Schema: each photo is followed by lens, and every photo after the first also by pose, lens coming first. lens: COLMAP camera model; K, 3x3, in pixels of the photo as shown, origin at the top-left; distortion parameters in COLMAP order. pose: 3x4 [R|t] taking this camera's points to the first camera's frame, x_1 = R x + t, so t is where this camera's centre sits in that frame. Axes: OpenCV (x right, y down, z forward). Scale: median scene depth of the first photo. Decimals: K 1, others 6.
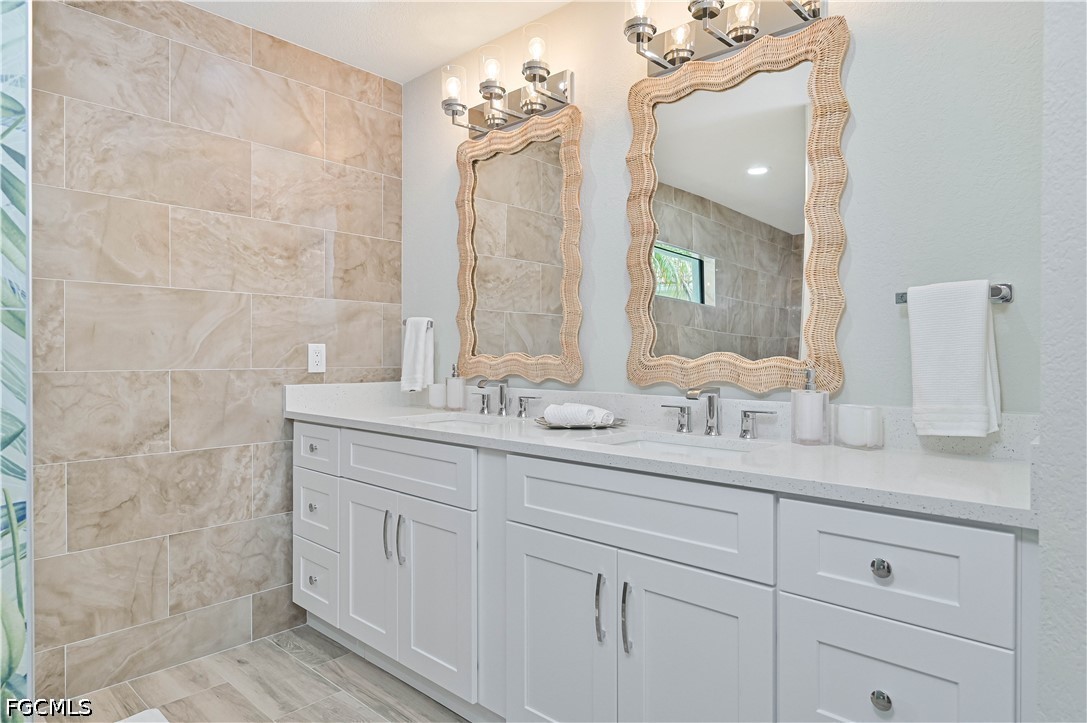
lens RADIAL K [[630.8, 0, 543.5], [0, 630.8, 361.5], [0, 0, 1]] dist [-0.000551, -0.000040]
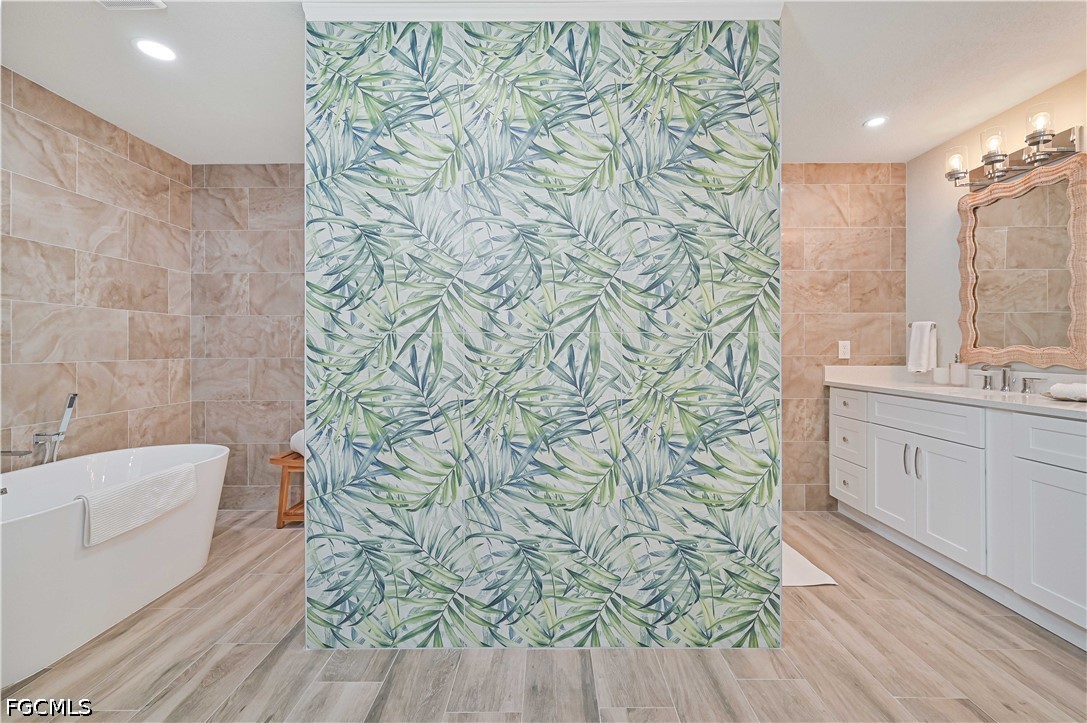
lens RADIAL K [[463.2, 0, 546.7], [0, 463.2, 347.7], [0, 0, 1]] dist [0.001597, 0.000327]
pose [[0.673747, -0.005011, -0.738945, 0.008252], [-0.003081, 0.999949, -0.009591, 0.003337], [0.738955, 0.008739, 0.673698, -0.381510]]
